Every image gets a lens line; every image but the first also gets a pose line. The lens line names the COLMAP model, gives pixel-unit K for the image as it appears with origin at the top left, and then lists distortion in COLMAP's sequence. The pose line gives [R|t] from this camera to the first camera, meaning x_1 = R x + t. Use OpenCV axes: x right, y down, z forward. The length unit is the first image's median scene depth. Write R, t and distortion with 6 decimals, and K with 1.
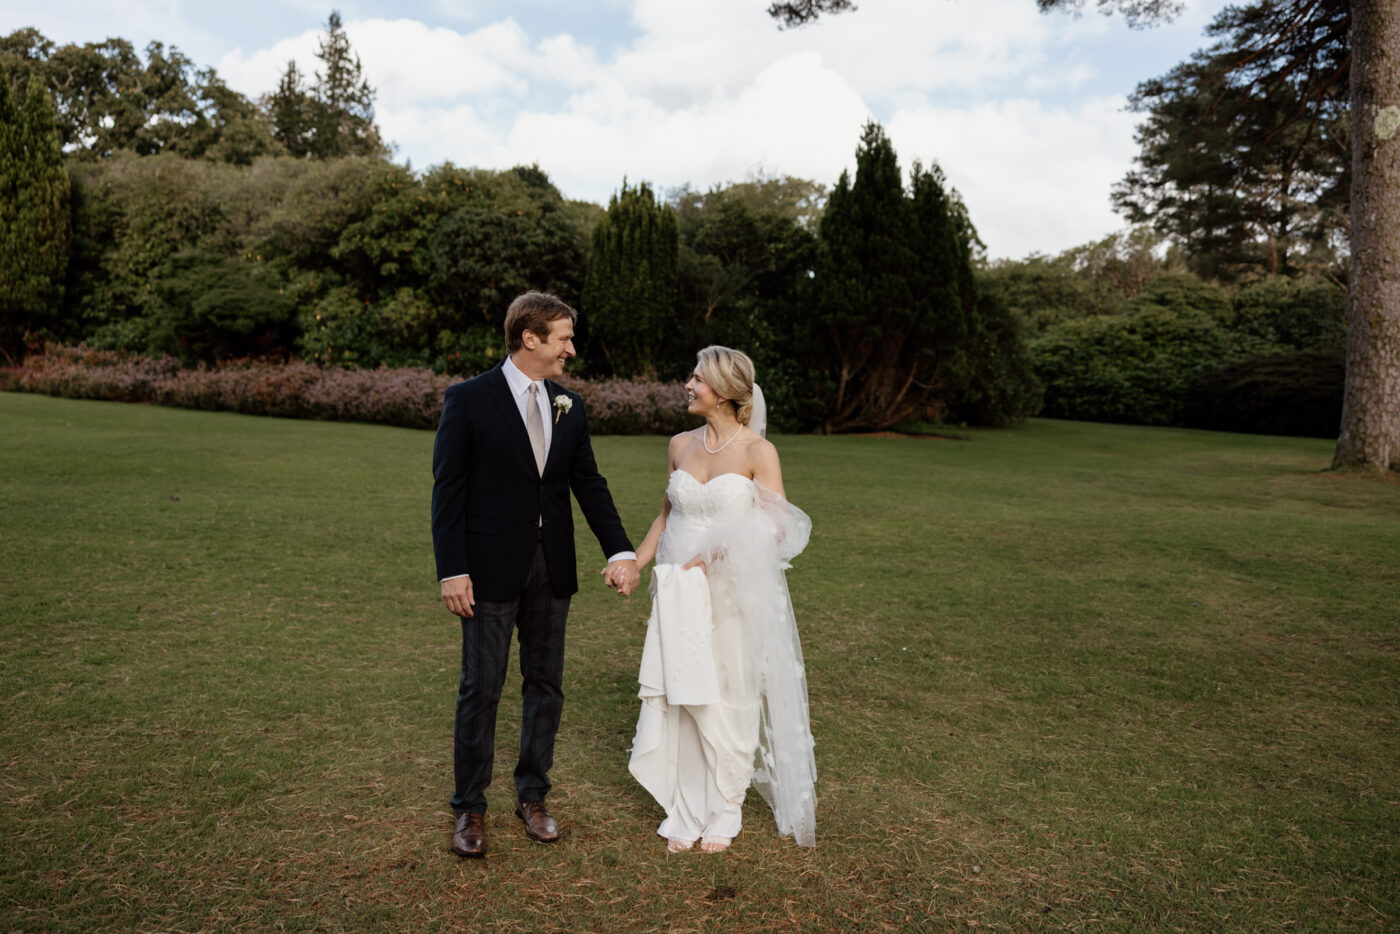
lens RADIAL K [[1160.8, 0, 665.1], [0, 1160.8, 453.0], [0, 0, 1]] dist [0.014351, -0.021784]
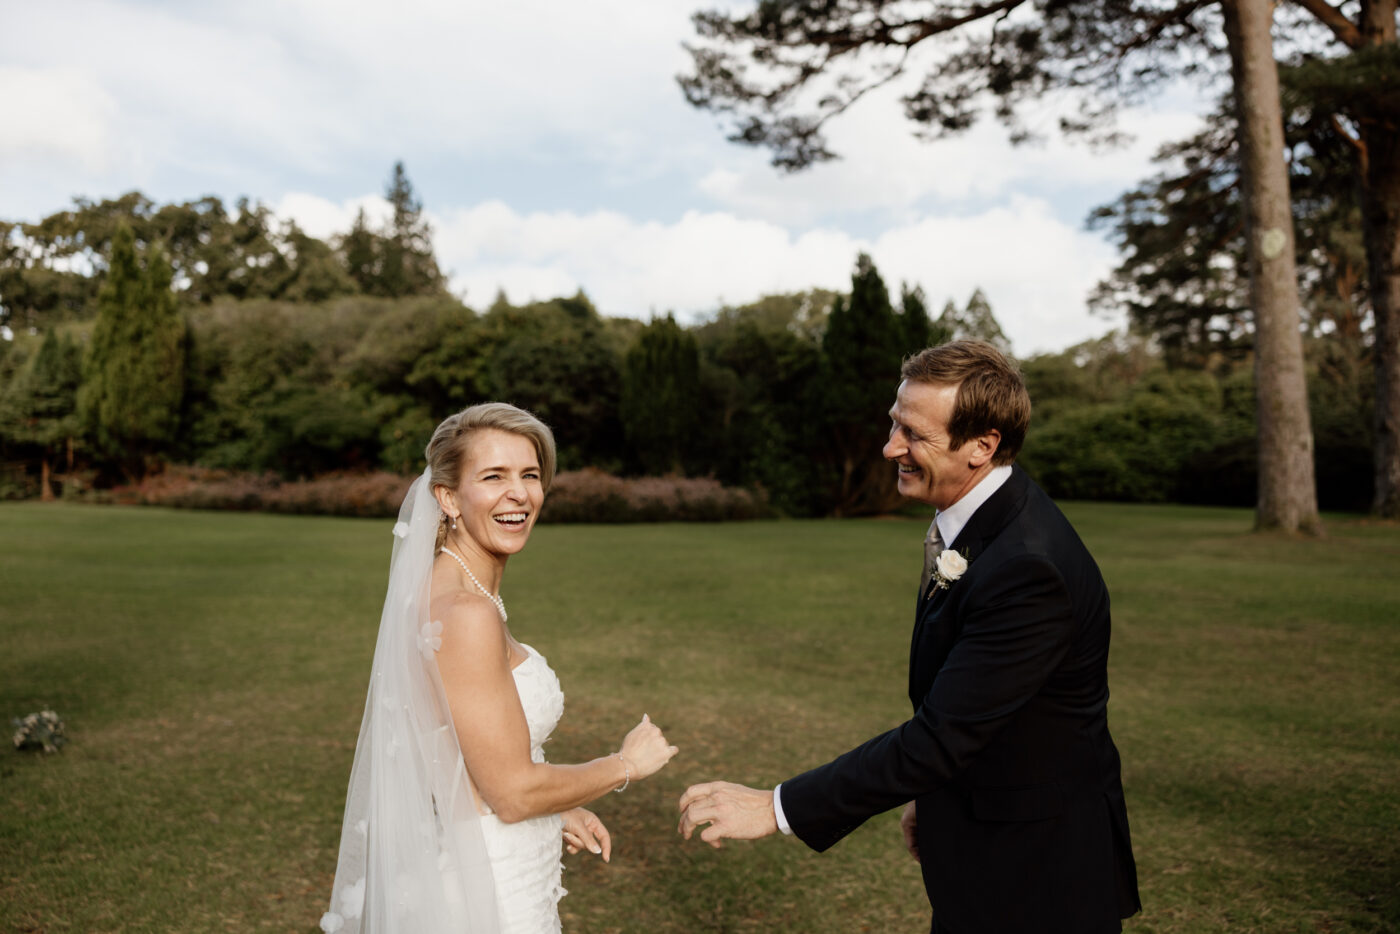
lens RADIAL K [[1160.8, 0, 682.9], [0, 1160.8, 458.7], [0, 0, 1]] dist [0.014351, -0.021784]
pose [[0.998889, -0.036322, -0.030034, 0.024913], [0.033750, 0.996053, -0.082092, 0.013838], [0.032897, 0.080987, 0.996172, -0.155180]]
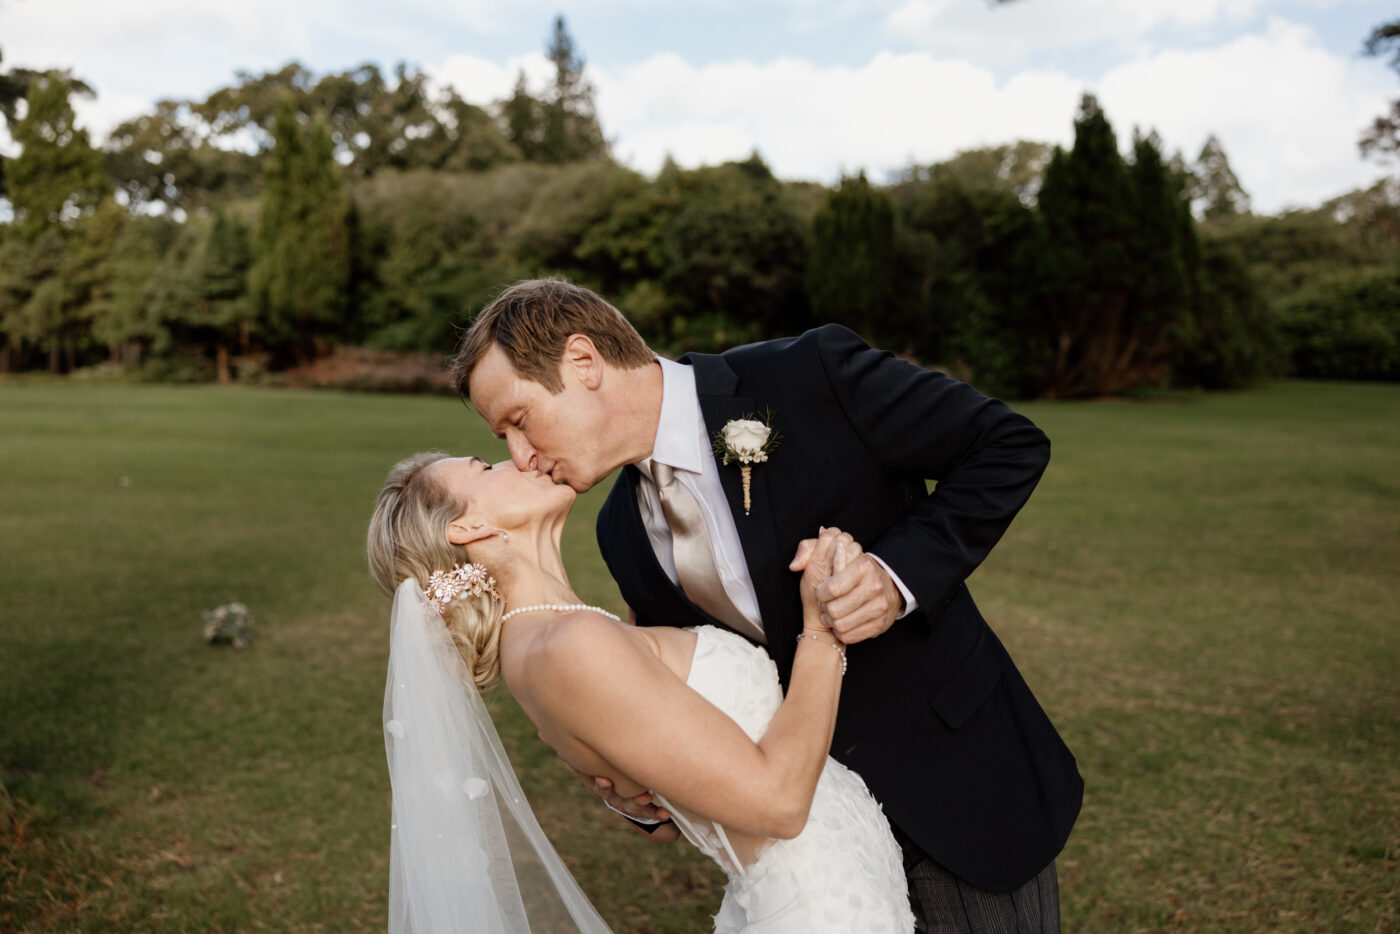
lens RADIAL K [[1234.7, 0, 658.4], [0, 1234.7, 472.5], [0, 0, 1]] dist [-0.010476, 0.007947]
pose [[0.980563, -0.025259, -0.194573, 0.012426], [0.030038, 0.999314, 0.021653, 0.012559], [0.193893, -0.027077, 0.980649, -0.134268]]
